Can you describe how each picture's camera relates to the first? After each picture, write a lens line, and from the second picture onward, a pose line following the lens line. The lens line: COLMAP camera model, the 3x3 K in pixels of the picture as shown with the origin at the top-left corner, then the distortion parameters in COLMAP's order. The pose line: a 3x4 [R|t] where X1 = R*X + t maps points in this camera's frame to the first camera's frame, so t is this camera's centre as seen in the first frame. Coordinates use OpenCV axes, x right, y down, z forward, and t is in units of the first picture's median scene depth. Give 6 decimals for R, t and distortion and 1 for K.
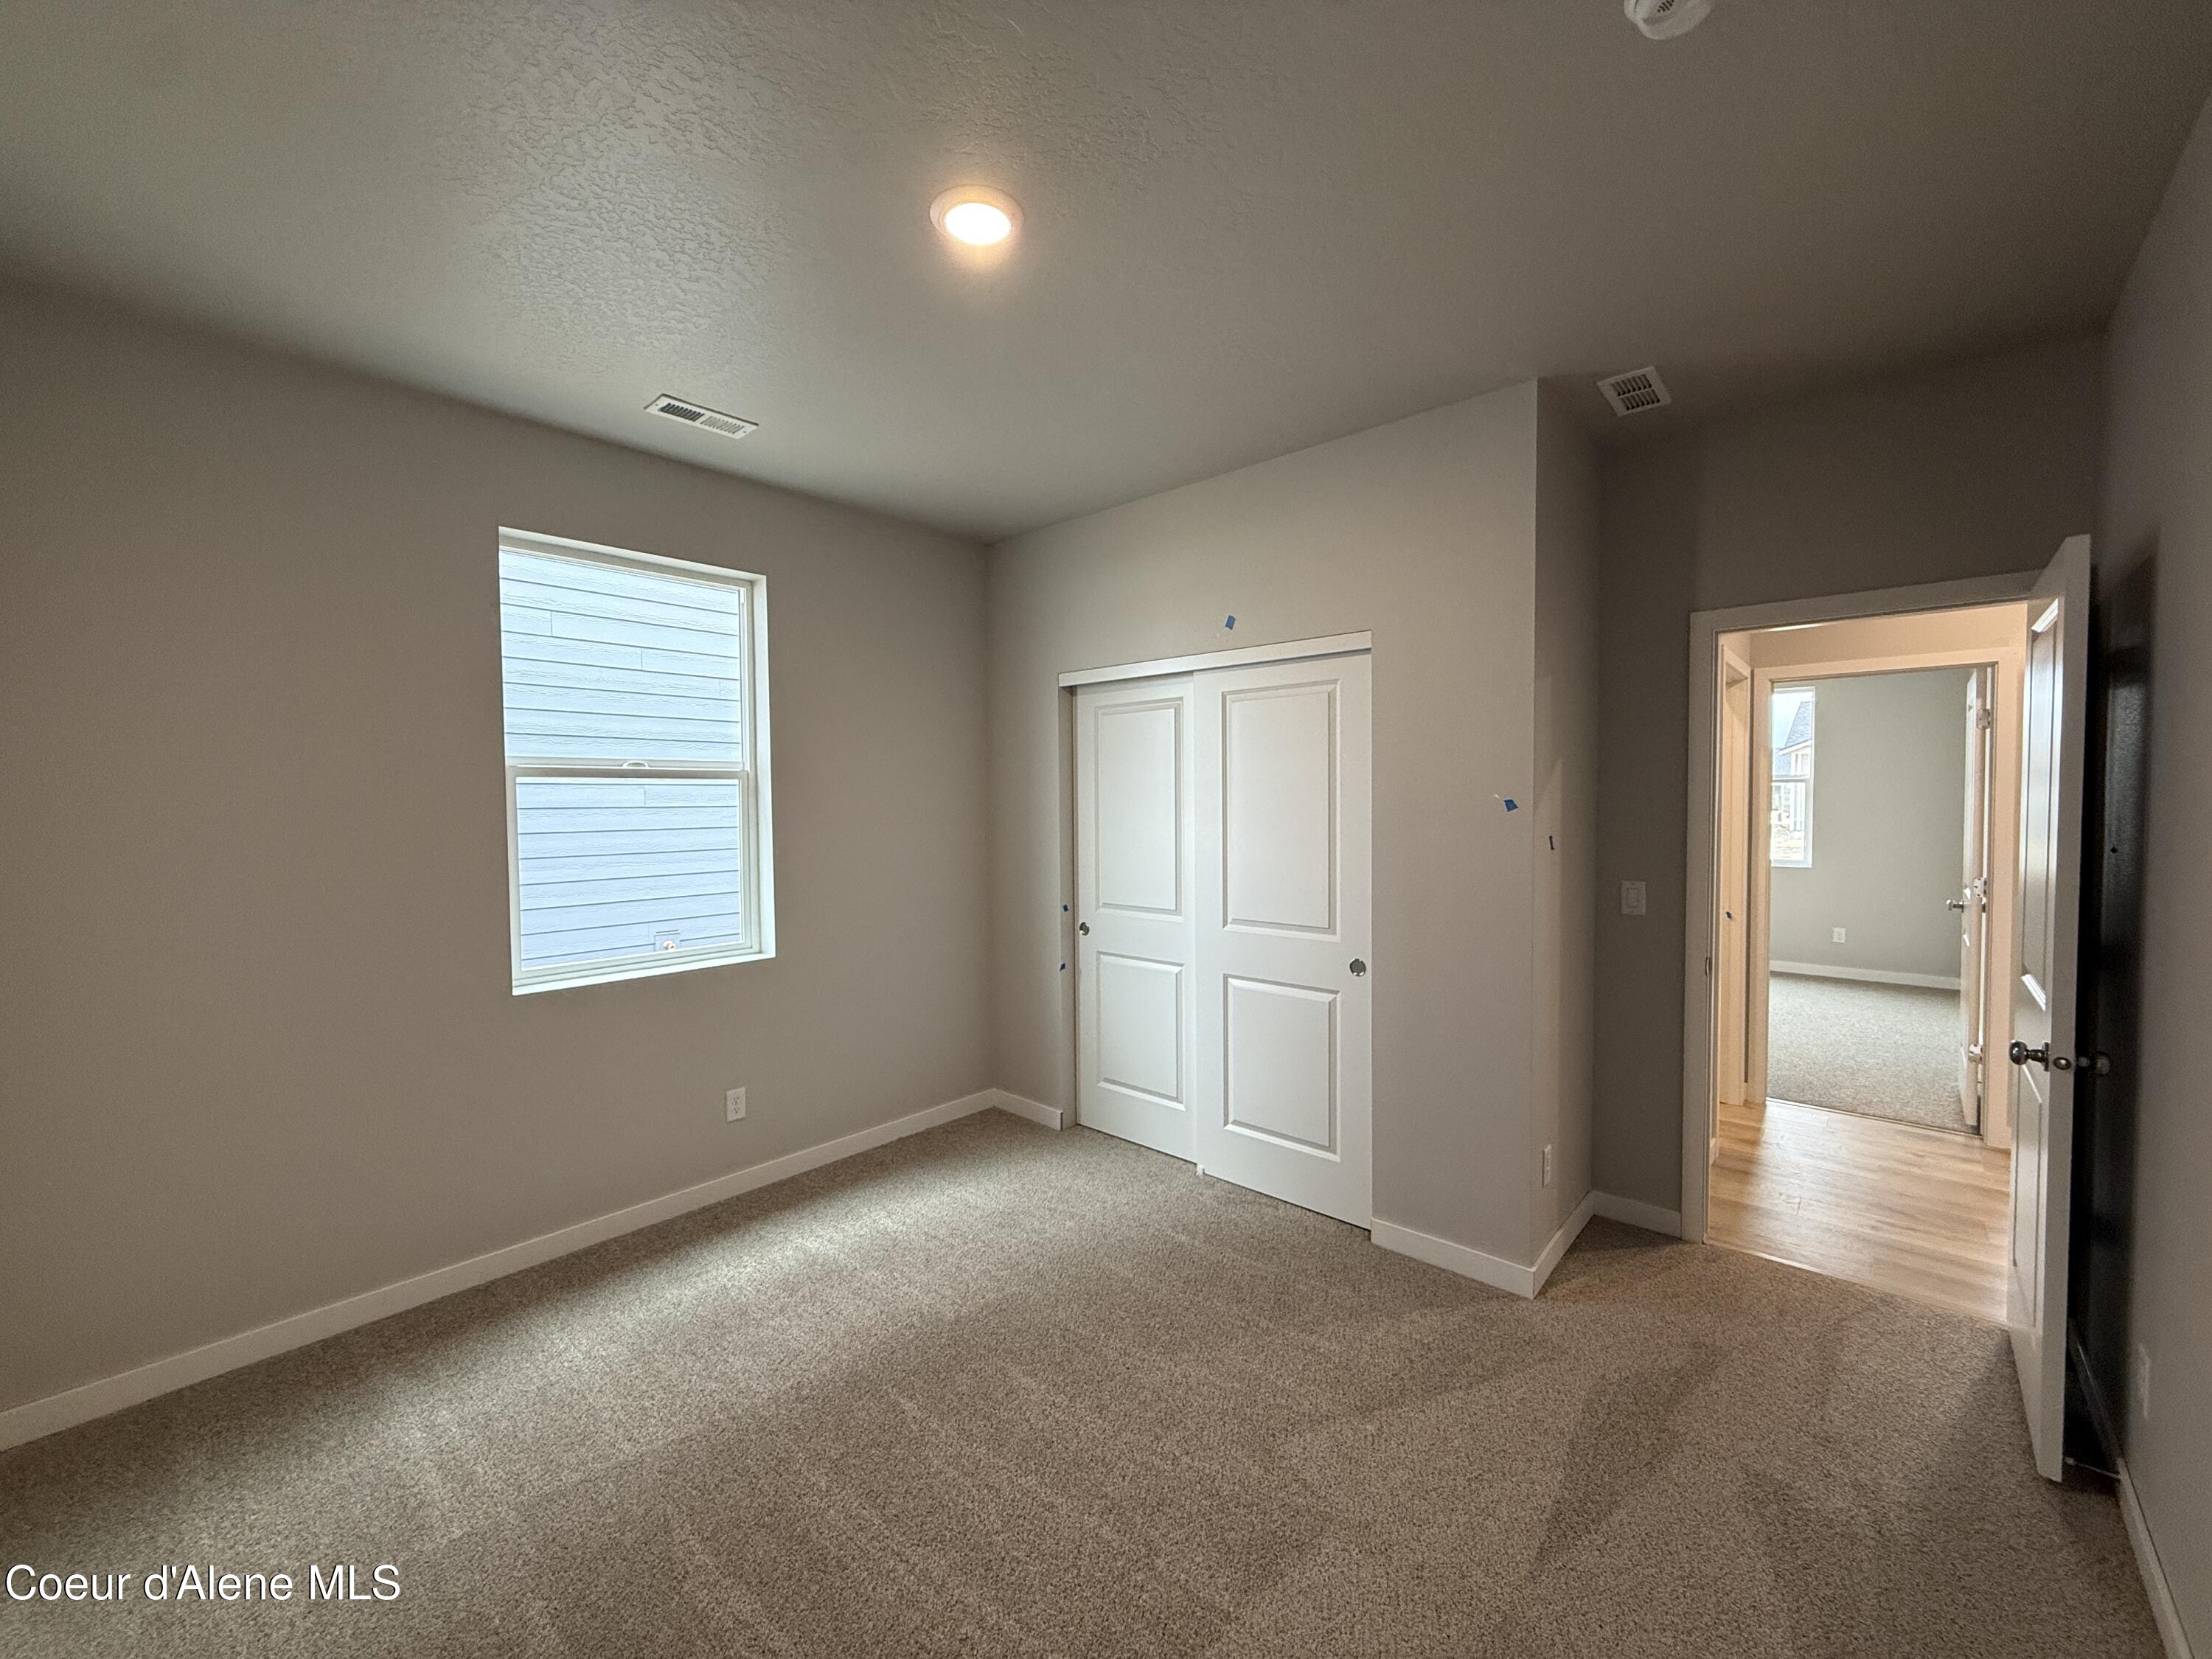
lens RADIAL K [[878.4, 0, 1097.9], [0, 878.4, 831.2], [0, 0, 1]] dist [0.018407, -0.000015]
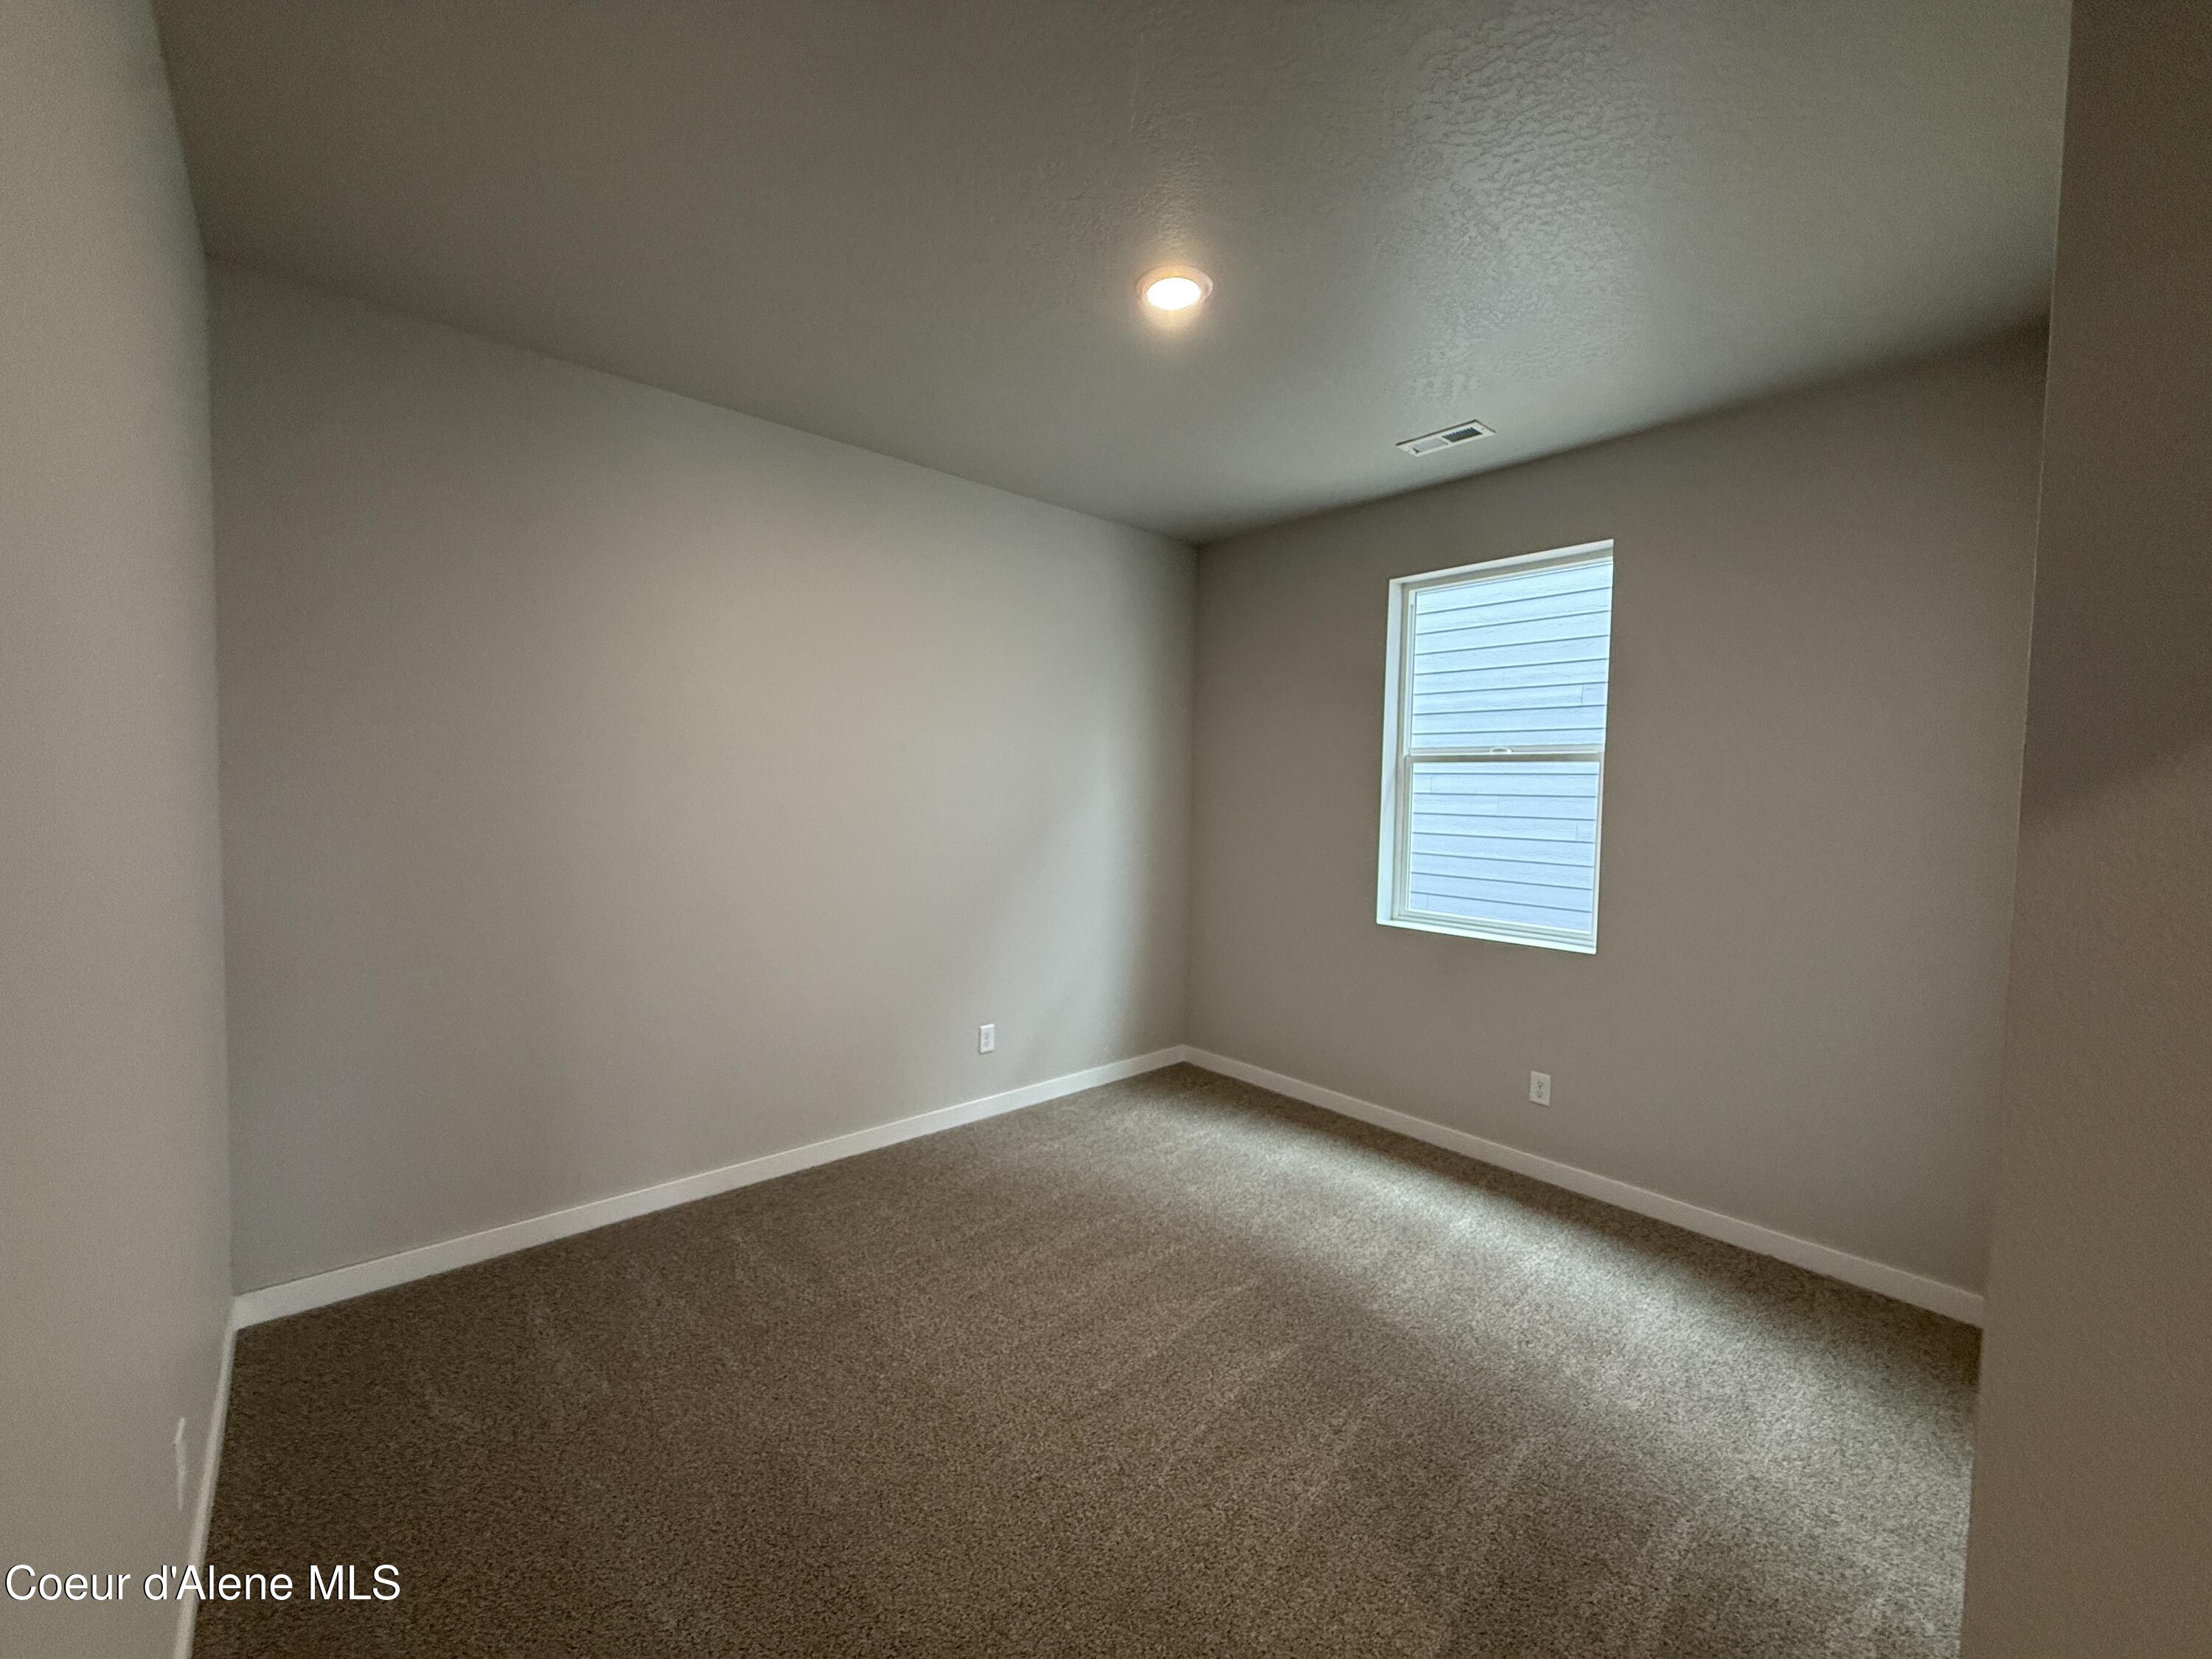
lens RADIAL K [[873.7, 0, 1100.5], [0, 873.7, 830.0], [0, 0, 1]] dist [-0.000314, -0.000378]
pose [[-0.093824, 0.055462, -0.994043, 0.685920], [-0.053488, 0.996724, 0.060660, -0.016778], [0.994151, 0.058860, -0.090550, 0.660036]]
